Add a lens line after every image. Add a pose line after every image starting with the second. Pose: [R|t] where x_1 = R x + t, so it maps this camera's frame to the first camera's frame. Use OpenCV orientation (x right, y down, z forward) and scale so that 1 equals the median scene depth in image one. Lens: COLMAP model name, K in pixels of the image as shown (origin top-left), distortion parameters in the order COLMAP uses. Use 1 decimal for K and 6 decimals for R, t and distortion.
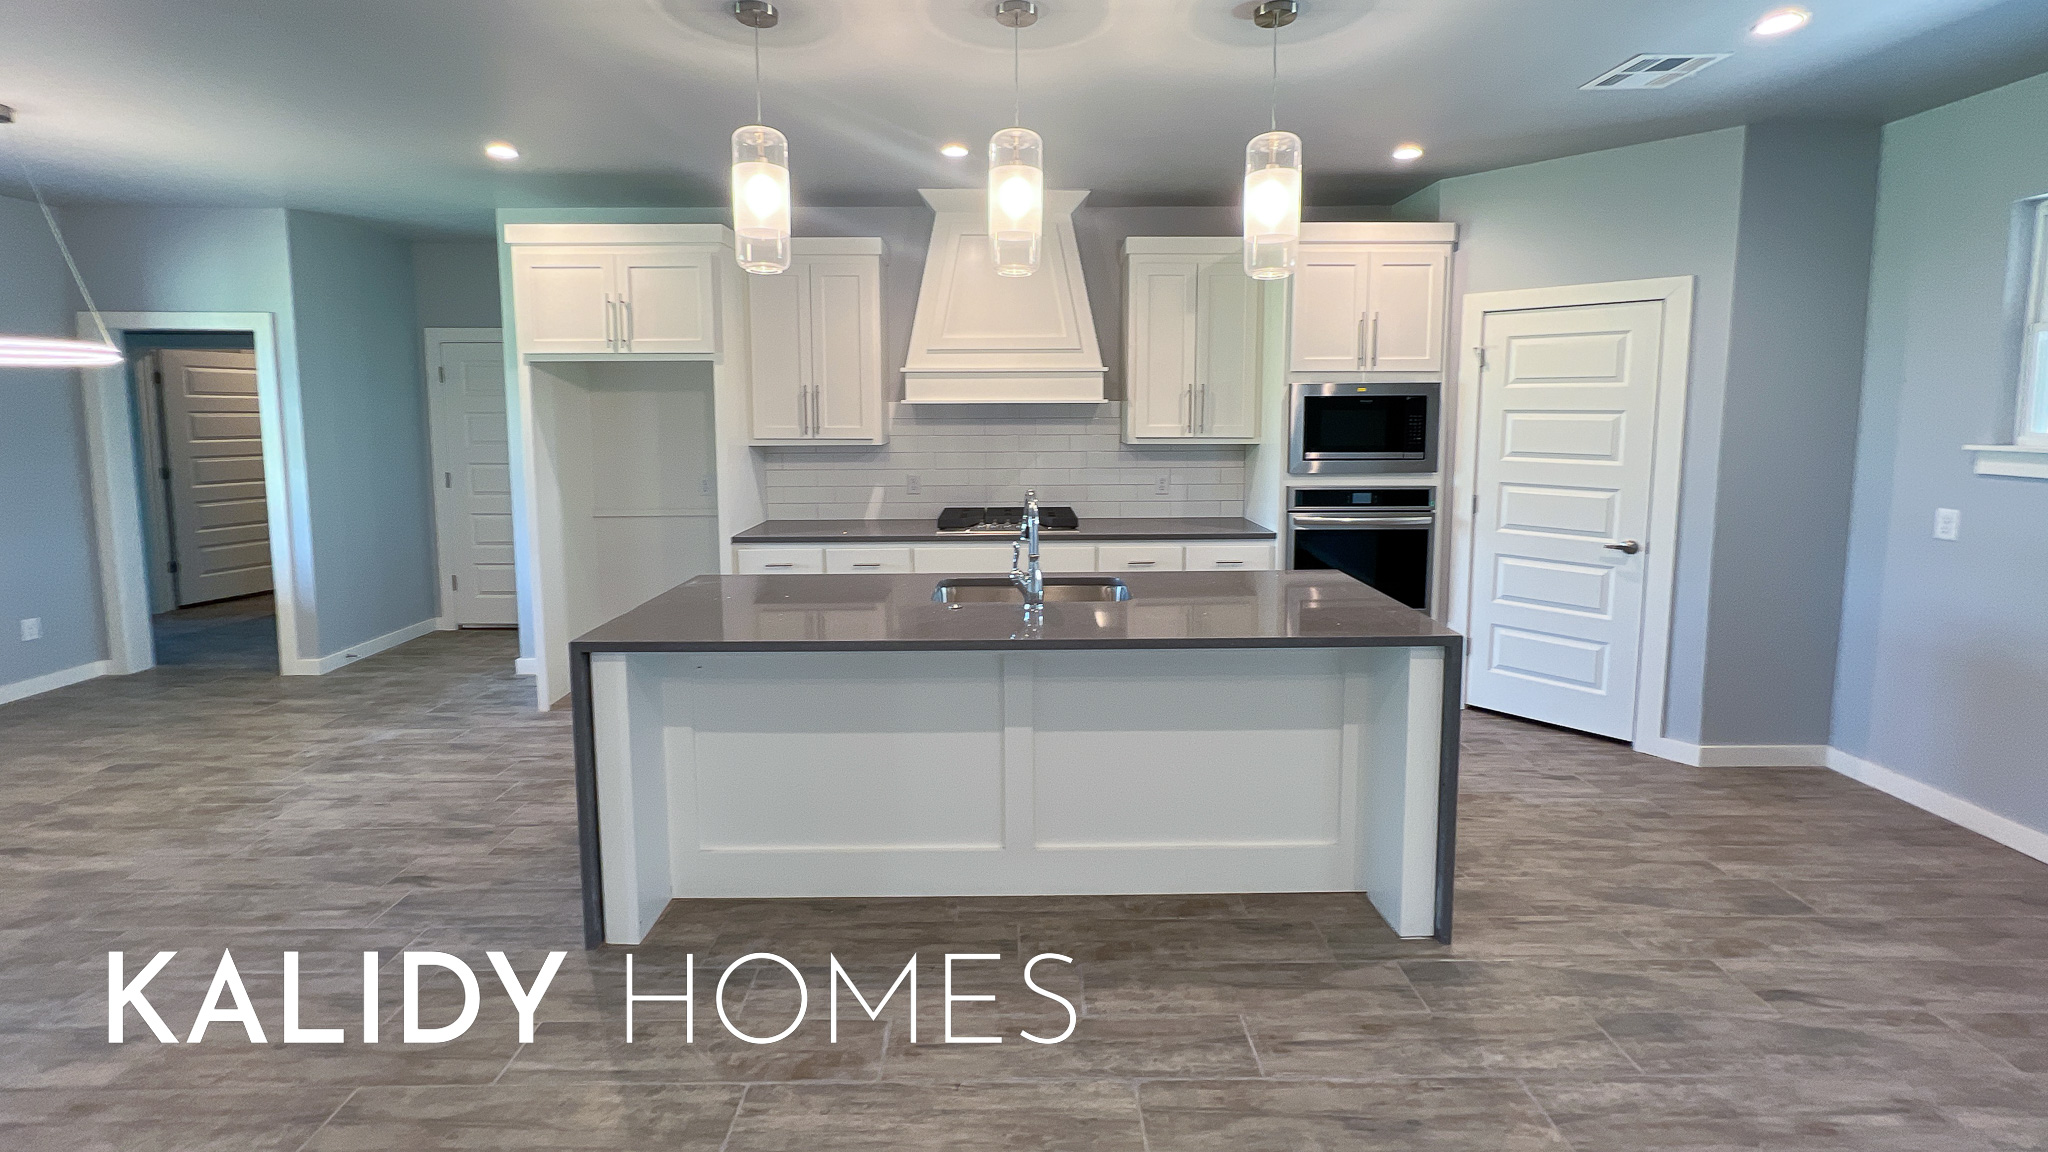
lens RADIAL K [[829.5, 0, 1016.0], [0, 829.5, 483.2], [0, 0, 1]] dist [0.000345, -0.000156]
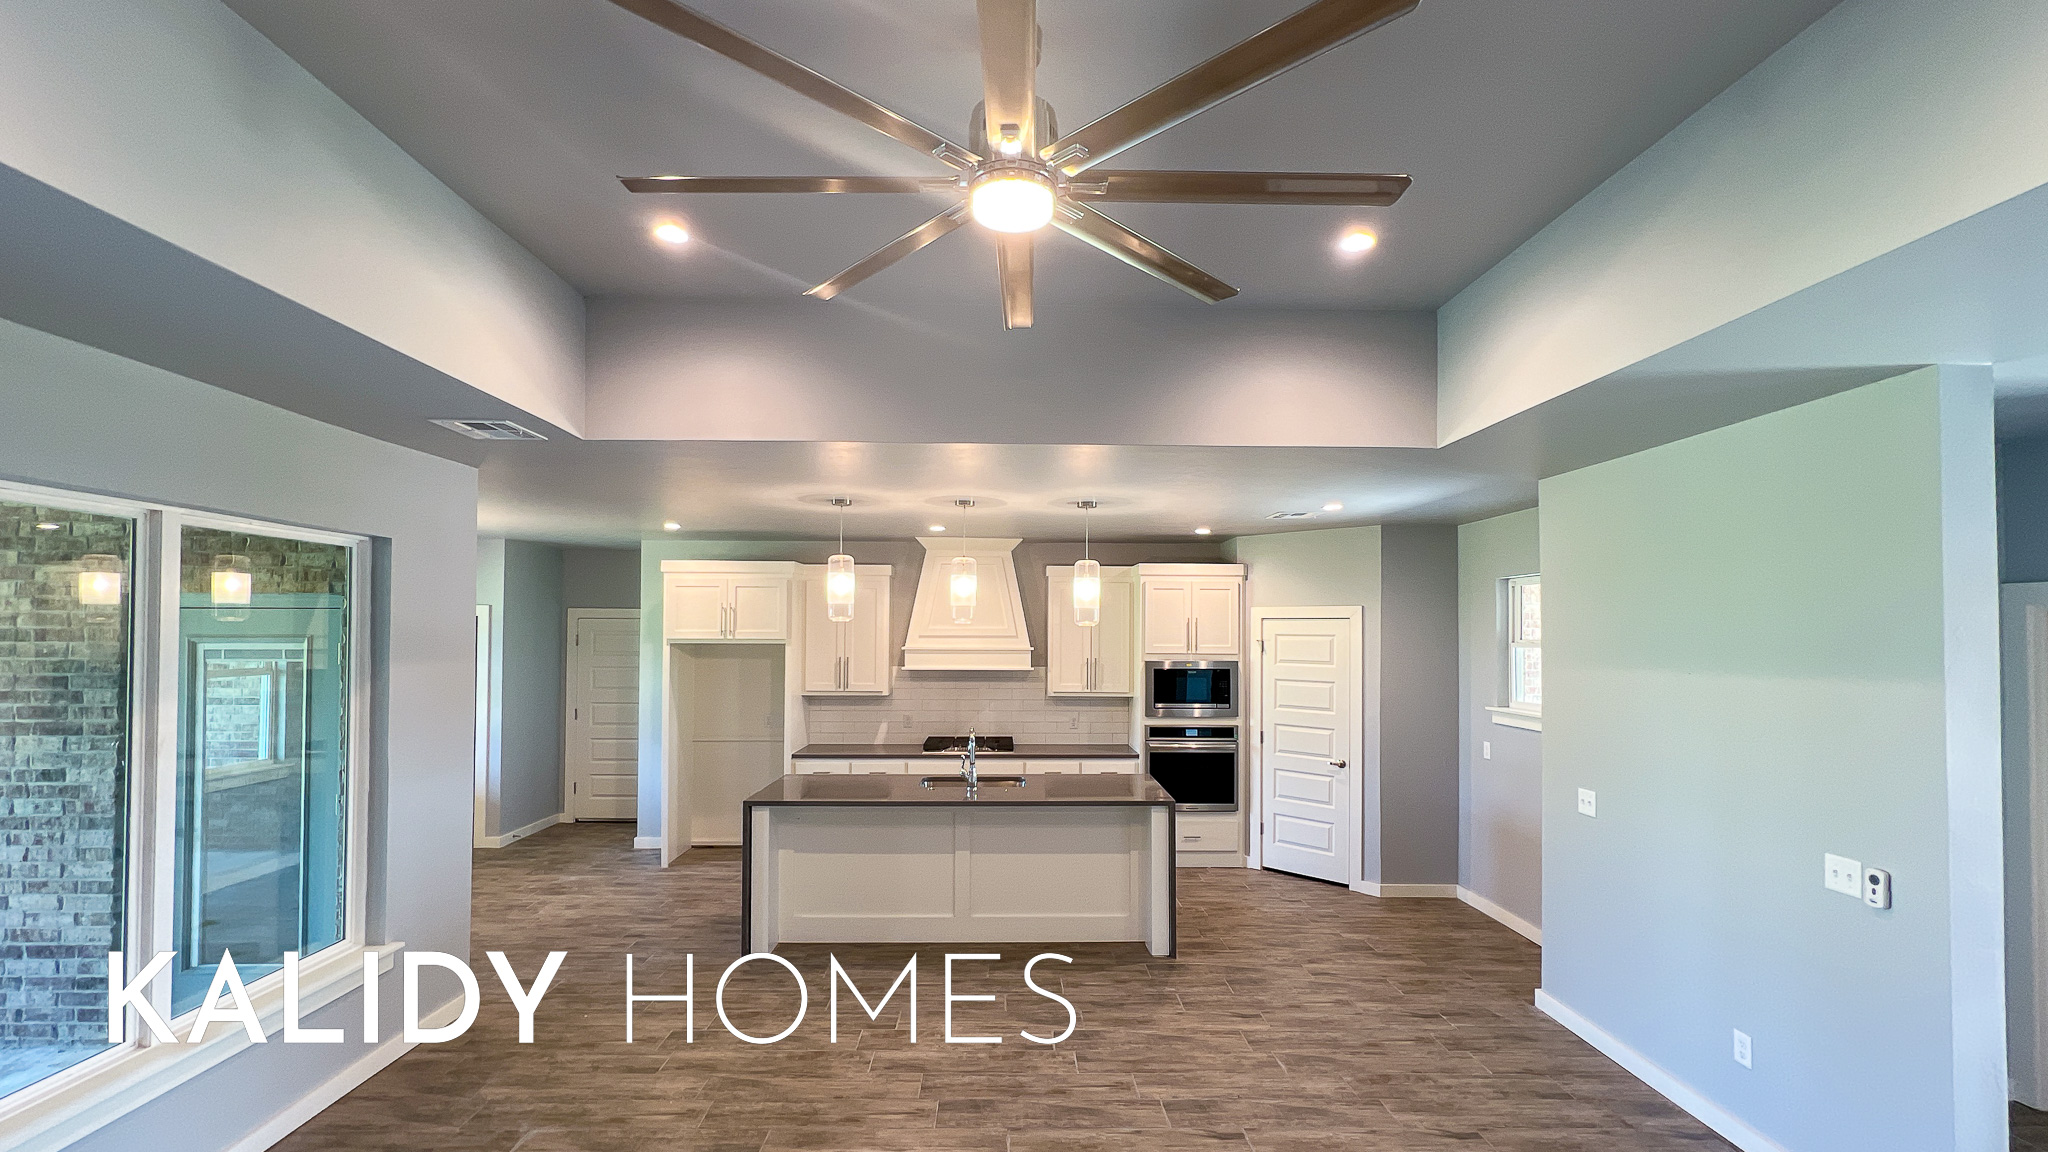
lens RADIAL K [[849.7, 0, 1033.6], [0, 849.7, 642.7], [0, 0, 1]] dist [0.002730, 0.000011]
pose [[0.999476, 0.011241, 0.030346, 0.063540], [-0.008780, 0.996752, -0.080056, -0.020800], [-0.031147, 0.079747, 0.996328, -0.630387]]
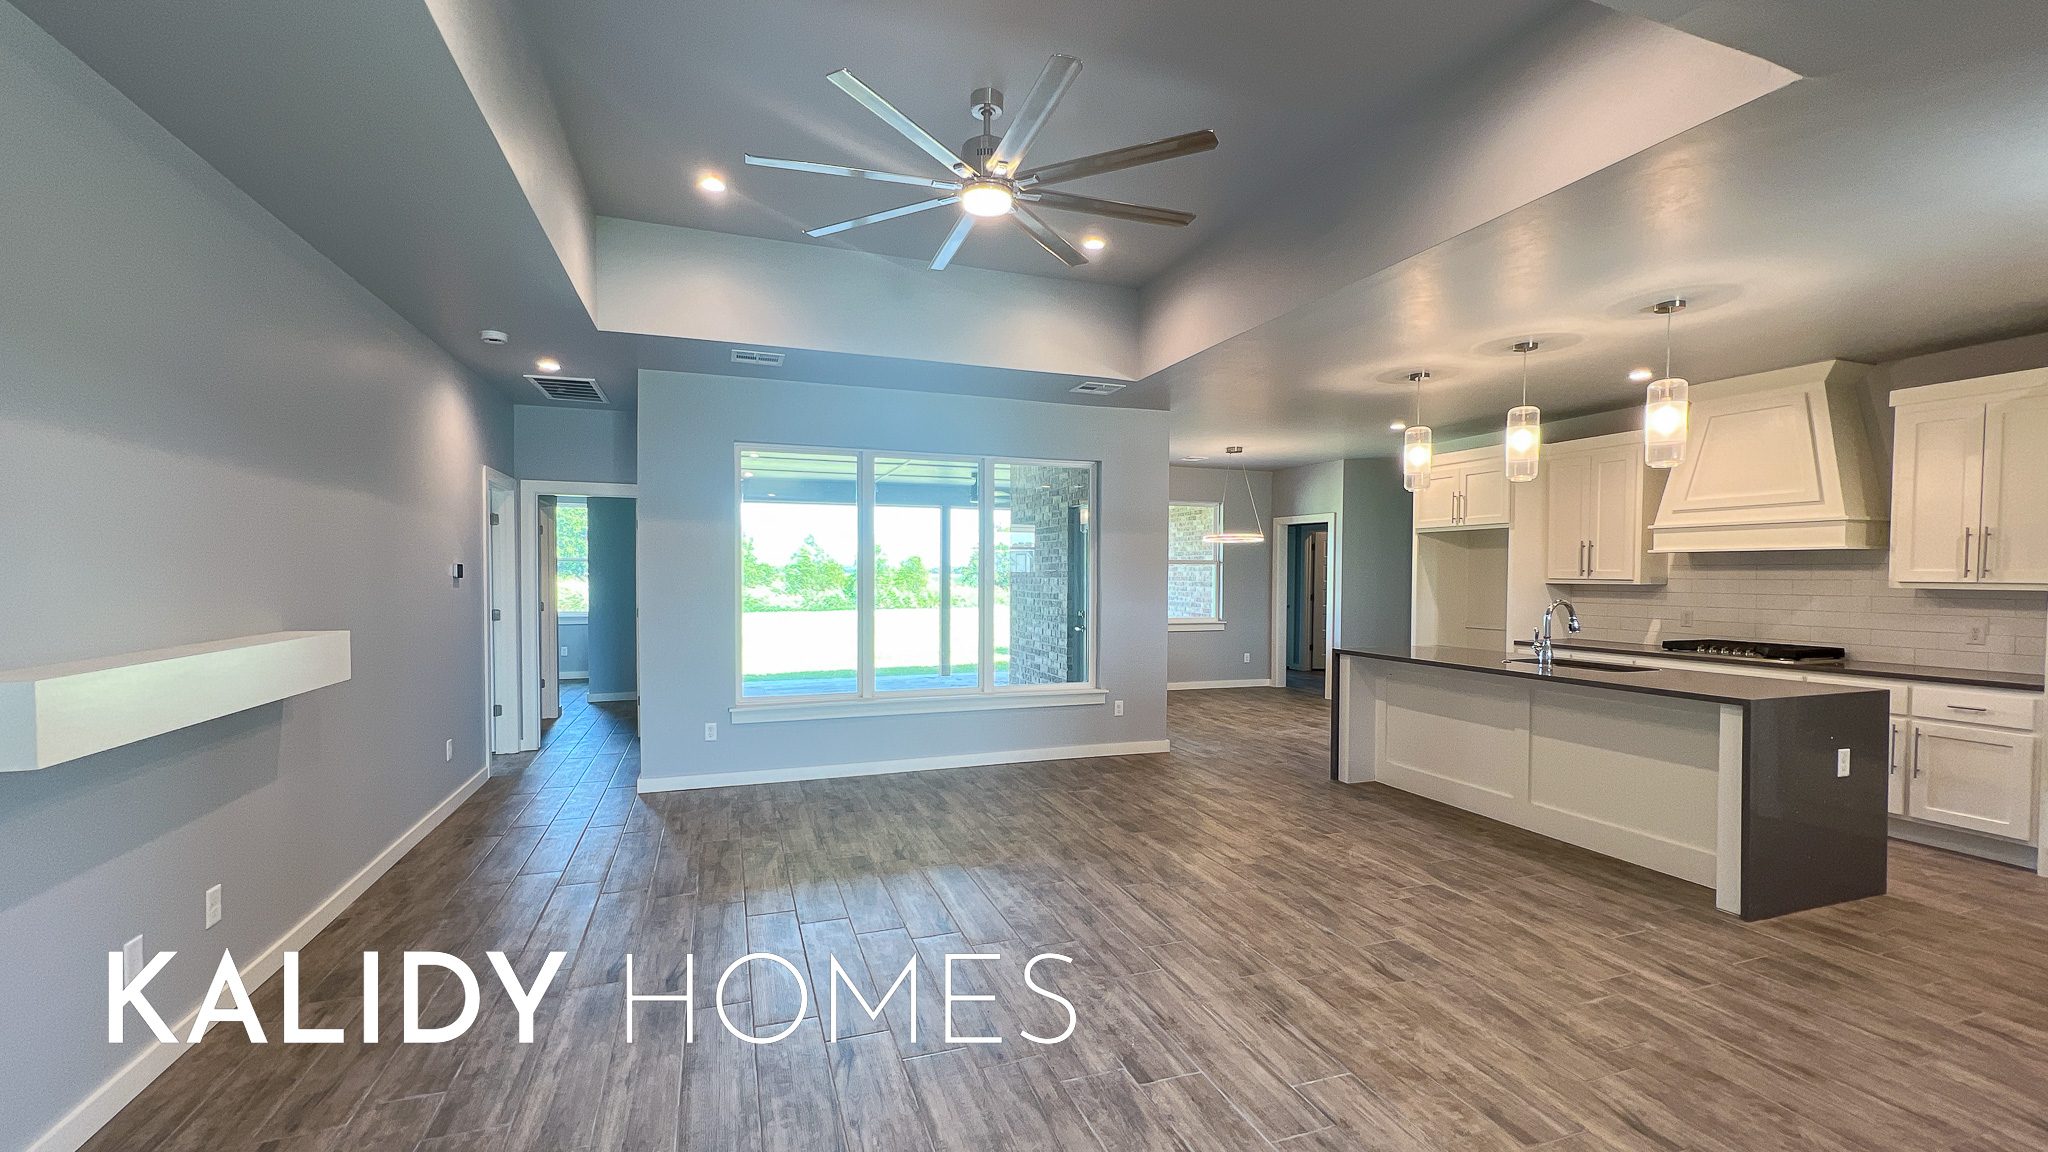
lens RADIAL K [[849.7, 0, 1033.6], [0, 849.7, 642.7], [0, 0, 1]] dist [0.002730, 0.000011]
pose [[0.351762, 0.082211, -0.932473, 0.816995], [-0.090009, 0.994491, 0.053724, 0.064127], [0.931752, 0.065033, 0.357223, -0.401309]]
